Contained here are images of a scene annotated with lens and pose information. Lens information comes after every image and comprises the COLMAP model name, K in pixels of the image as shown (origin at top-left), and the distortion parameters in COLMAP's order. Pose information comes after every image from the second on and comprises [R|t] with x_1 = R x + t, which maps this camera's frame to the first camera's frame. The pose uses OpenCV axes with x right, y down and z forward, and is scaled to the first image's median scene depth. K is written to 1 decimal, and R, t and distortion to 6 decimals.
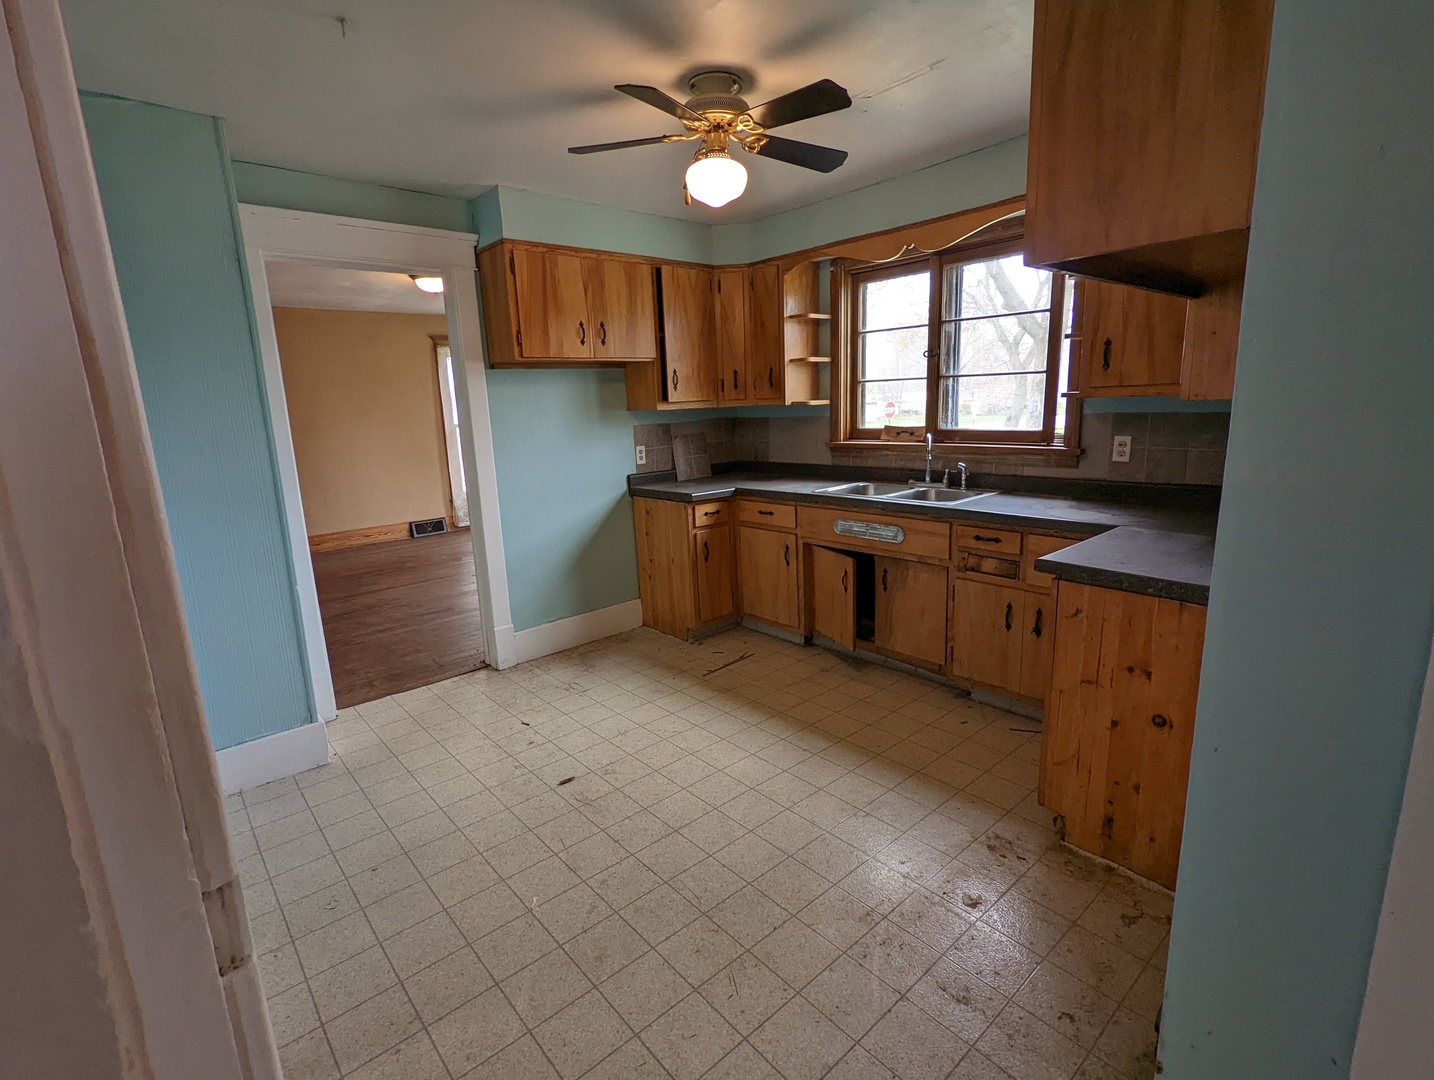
lens RADIAL K [[680.4, 0, 713.8], [0, 680.4, 539.4], [0, 0, 1]] dist [0.003381, -0.002610]
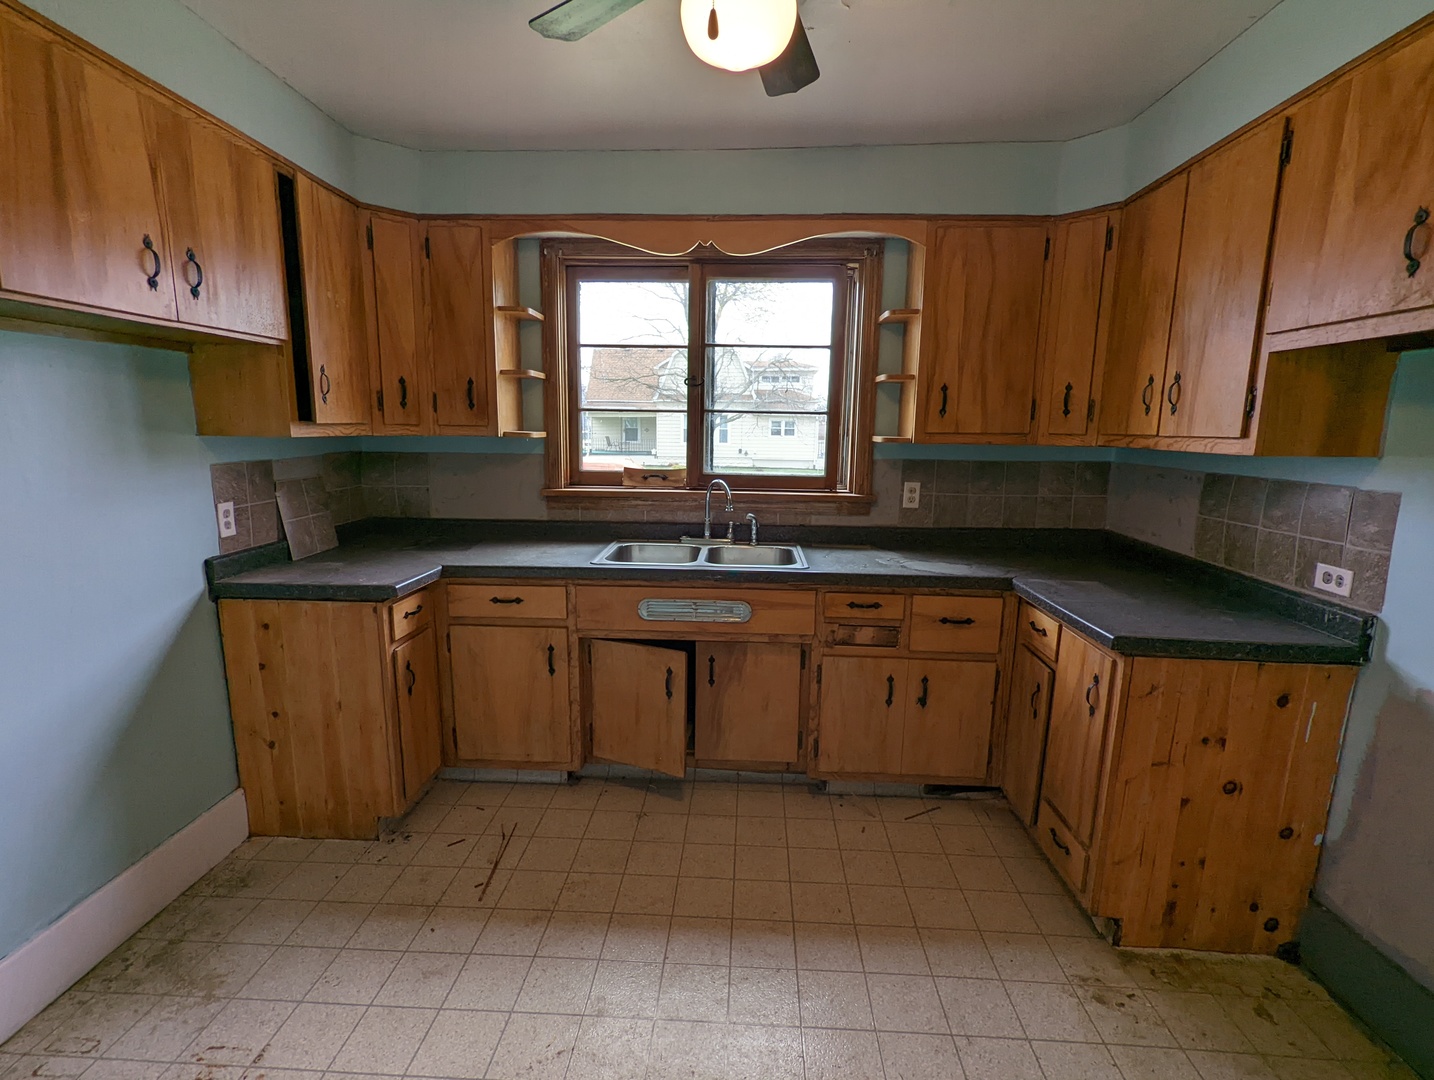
lens RADIAL K [[680.4, 0, 713.8], [0, 680.4, 539.4], [0, 0, 1]] dist [0.003381, -0.002610]
pose [[0.694404, -0.070868, 0.716087, -0.252936], [0.104927, 0.994474, -0.003332, -0.075692], [-0.711894, 0.077451, 0.698003, 0.408263]]
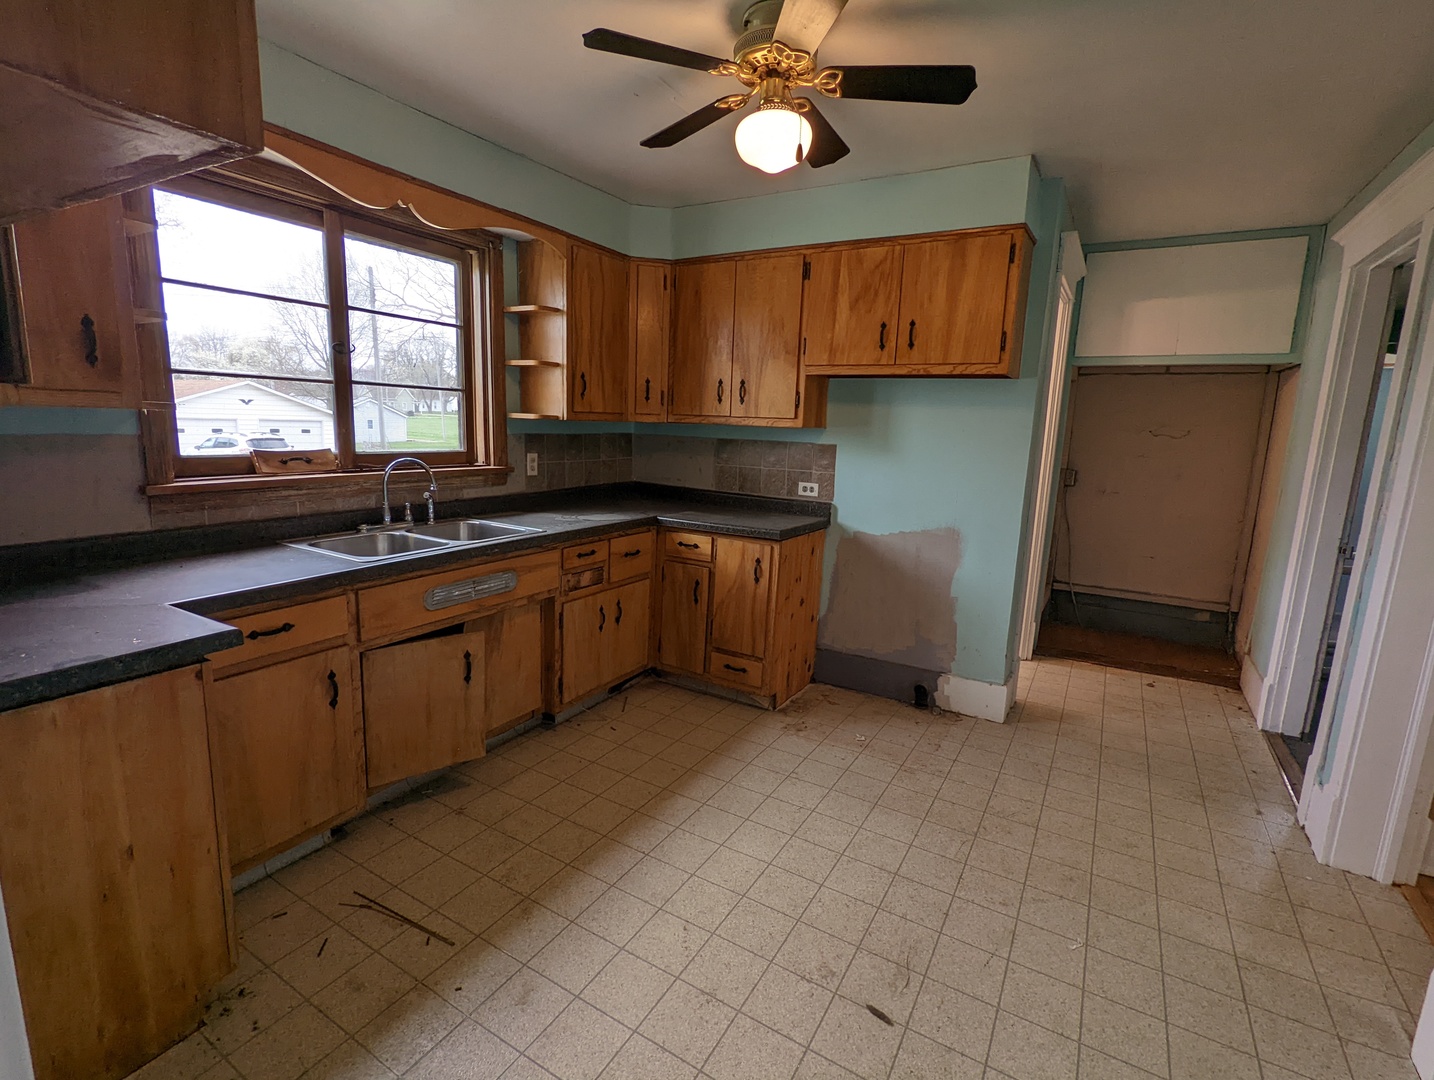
lens RADIAL K [[680.4, 0, 713.8], [0, 680.4, 539.4], [0, 0, 1]] dist [0.003381, -0.002610]
pose [[-0.313452, -0.137277, 0.939629, -0.479664], [0.169911, 0.965420, 0.197725, -0.147594], [-0.934280, 0.221630, -0.279288, 0.842212]]
